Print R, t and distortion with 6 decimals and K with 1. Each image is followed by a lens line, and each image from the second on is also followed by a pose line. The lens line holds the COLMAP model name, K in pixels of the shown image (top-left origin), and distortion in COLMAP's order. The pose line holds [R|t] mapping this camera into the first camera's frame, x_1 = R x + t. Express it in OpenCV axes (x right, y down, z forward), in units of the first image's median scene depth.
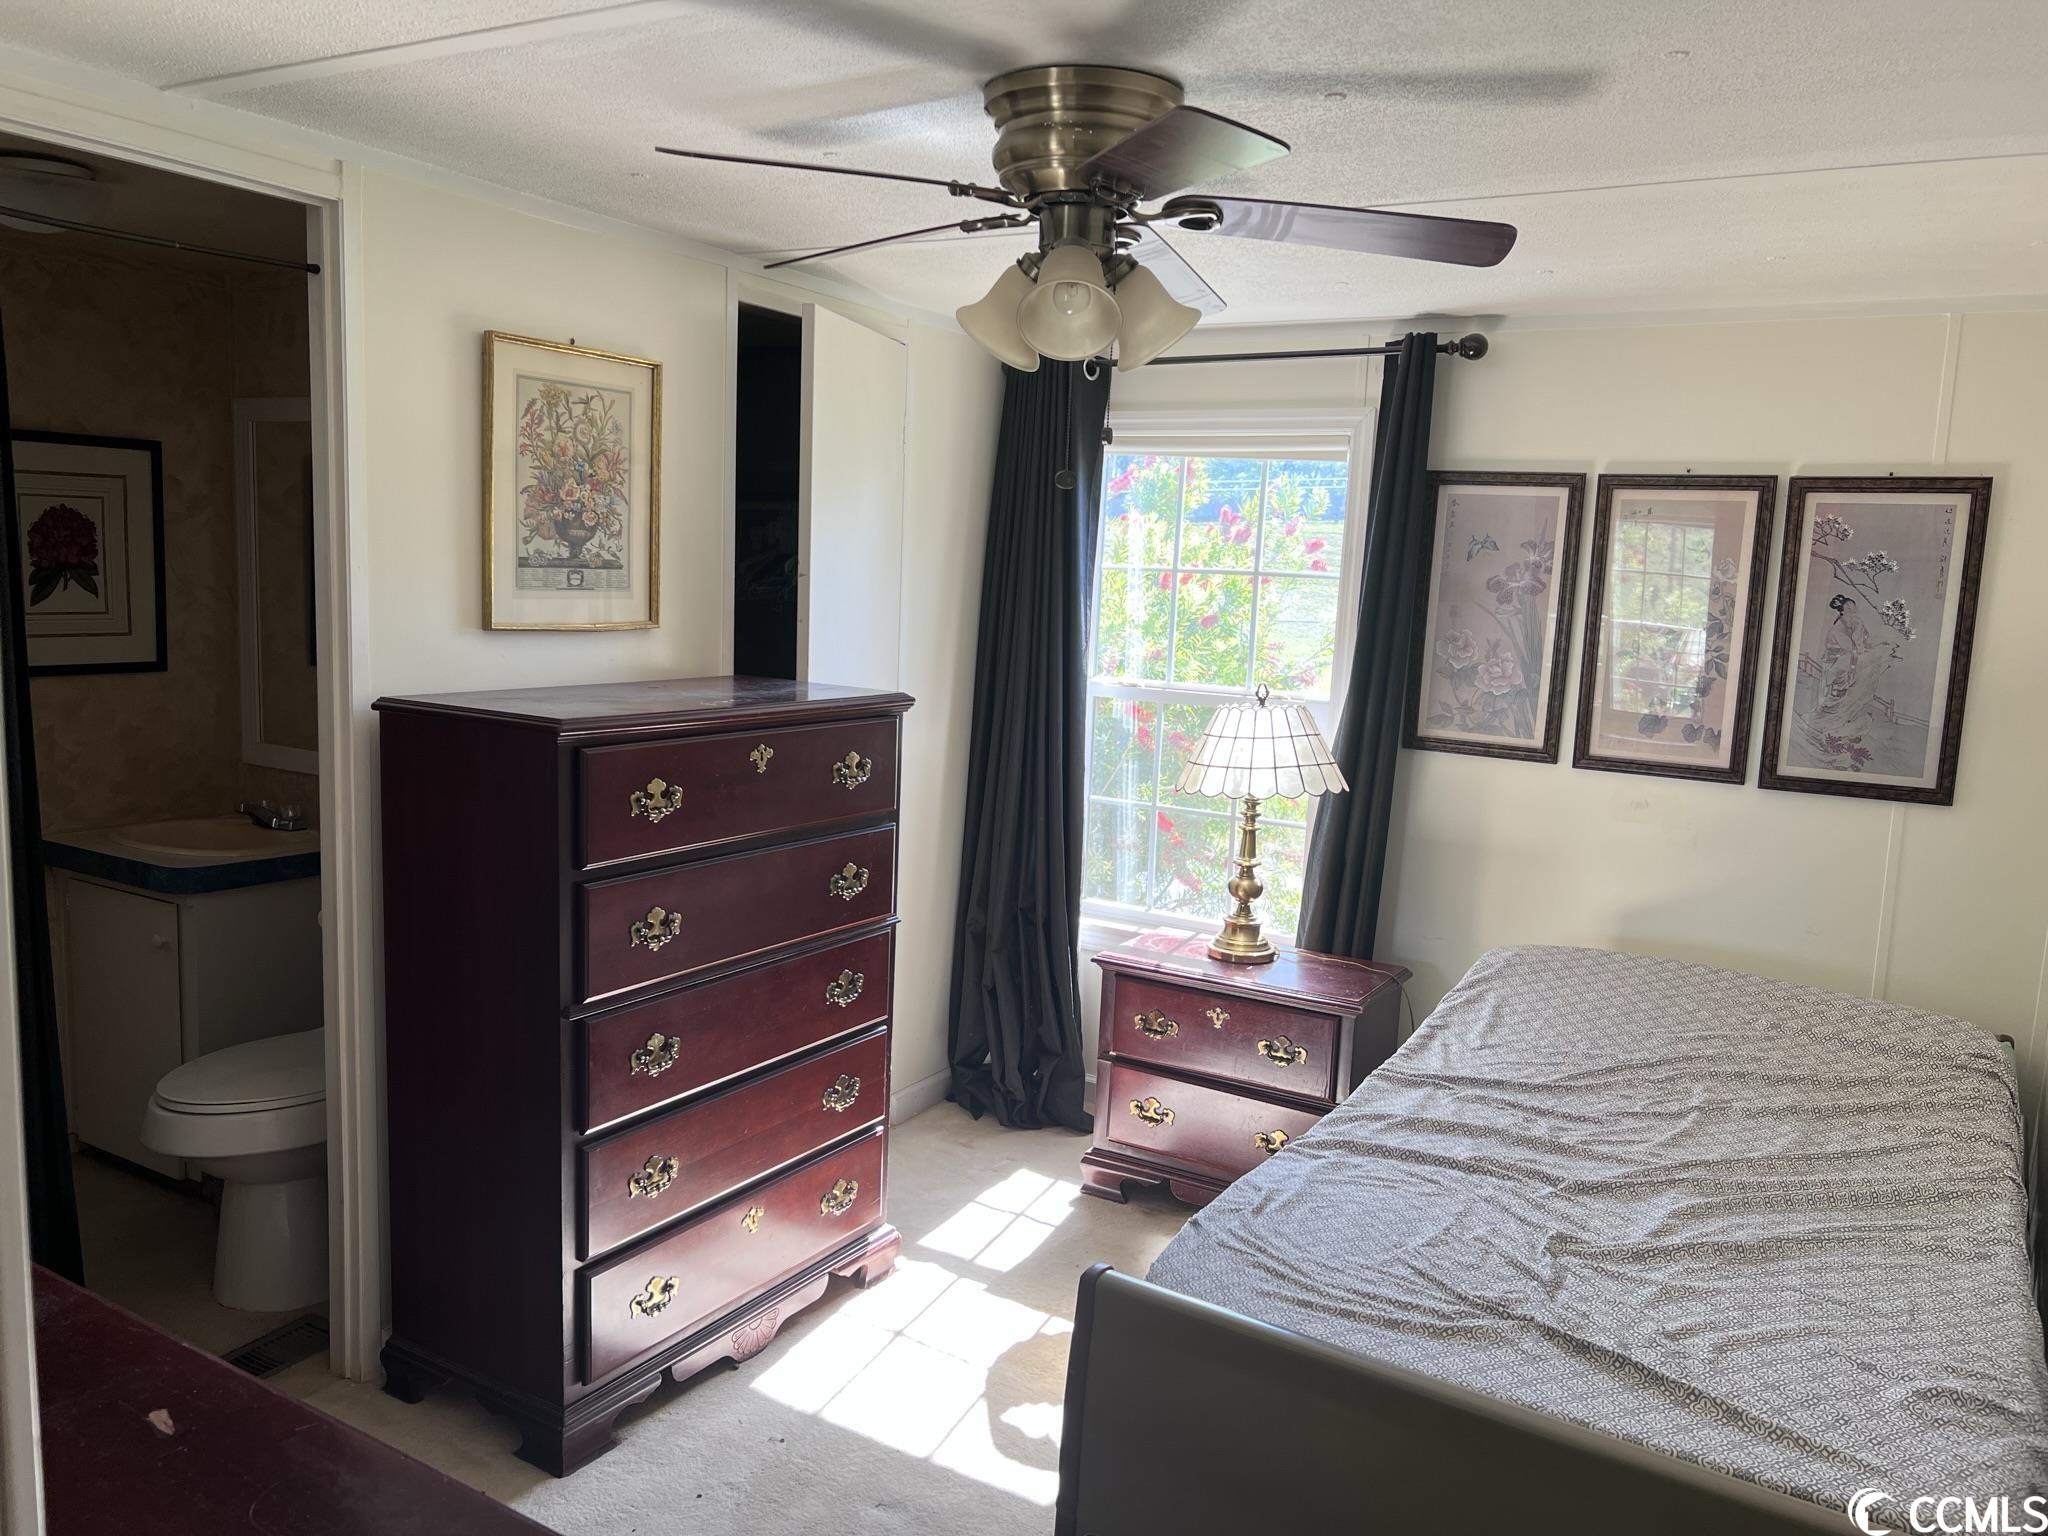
lens RADIAL K [[1558.5, 0, 1034.9], [0, 1558.5, 772.2], [0, 0, 1]] dist [0.065456, -0.069517]
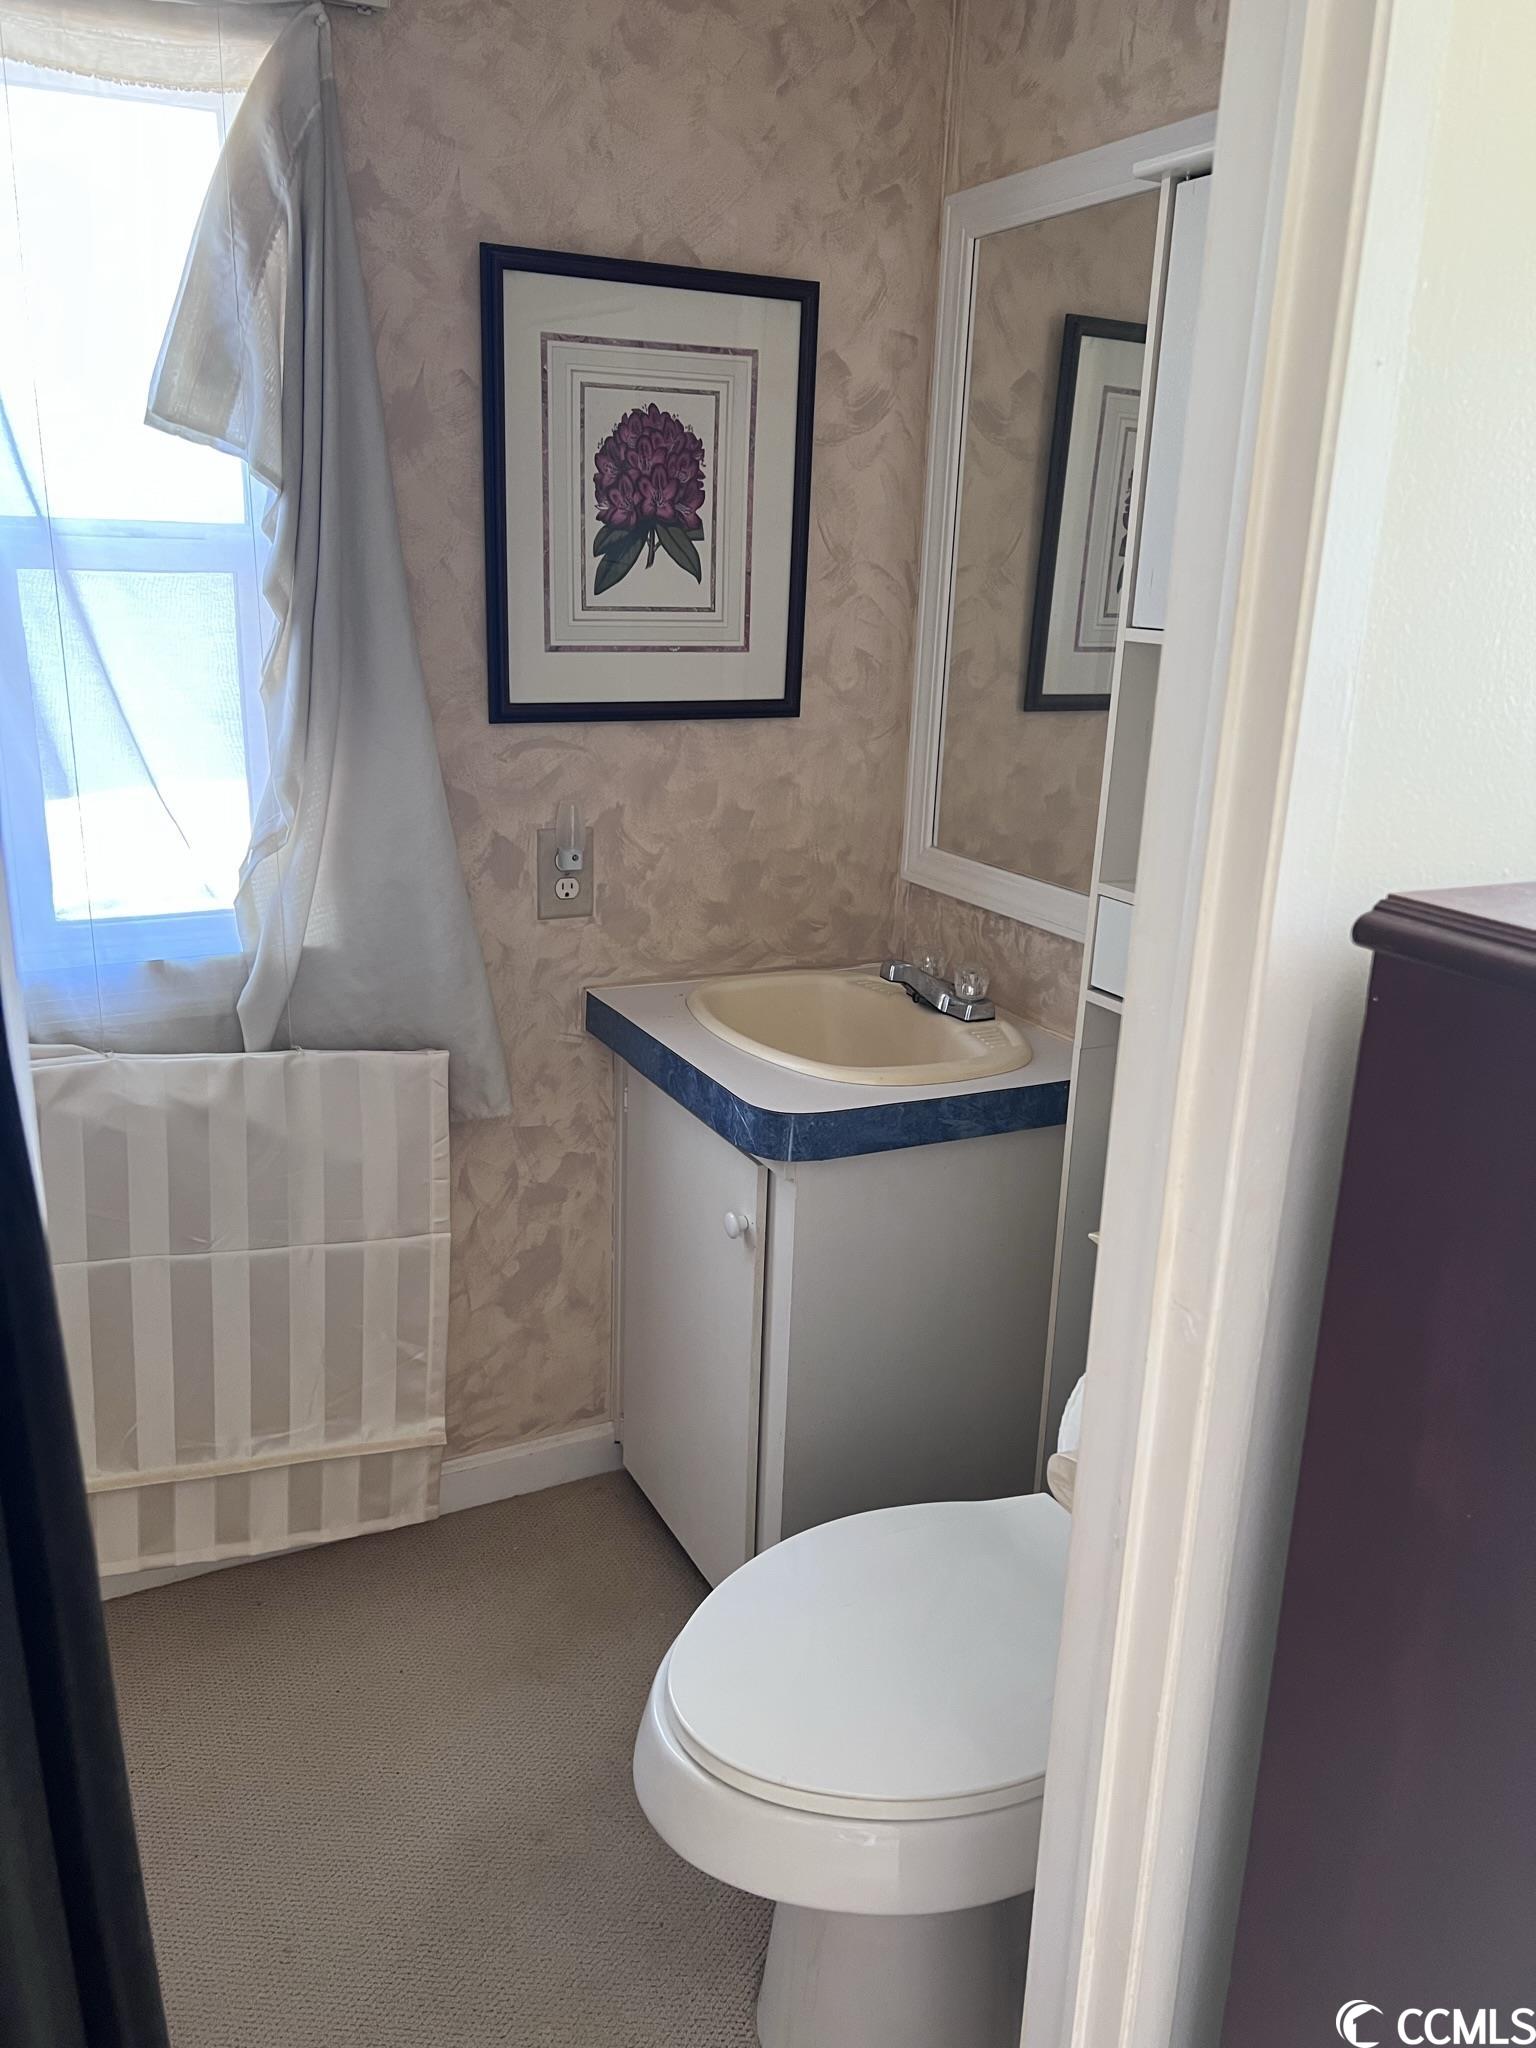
lens RADIAL K [[1558.5, 0, 769.7], [0, 1558.5, 1016.2], [0, 0, 1]] dist [0.065456, -0.069517]
pose [[0.847720, 0.136791, -0.512502, -0.261596], [-0.069319, 0.986460, 0.148634, -0.041796], [0.525895, -0.090474, 0.845724, 0.522424]]
